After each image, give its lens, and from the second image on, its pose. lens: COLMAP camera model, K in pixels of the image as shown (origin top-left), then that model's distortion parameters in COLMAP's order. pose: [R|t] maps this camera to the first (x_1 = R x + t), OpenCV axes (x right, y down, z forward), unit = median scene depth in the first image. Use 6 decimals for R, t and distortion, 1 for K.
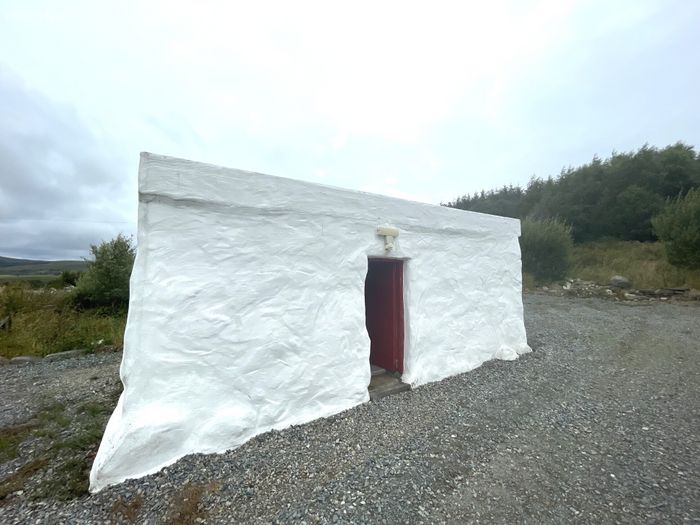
lens RADIAL K [[292.8, 0, 350.1], [0, 292.8, 262.9], [0, 0, 1]] dist [-0.002488, -0.000736]
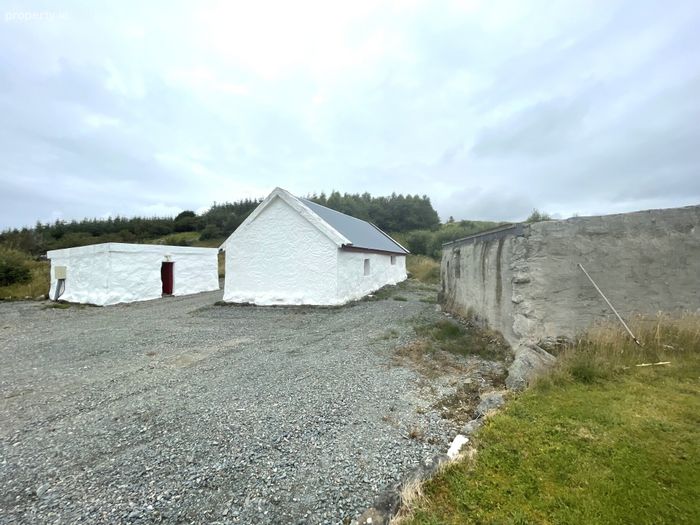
lens RADIAL K [[292.8, 0, 350.0], [0, 292.8, 262.9], [0, 0, 1]] dist [-0.002488, -0.000736]
pose [[0.965895, -0.001216, -0.258932, 3.556757], [0.010891, 0.999295, 0.035935, -0.123466], [0.258706, -0.037529, 0.965227, -2.165081]]
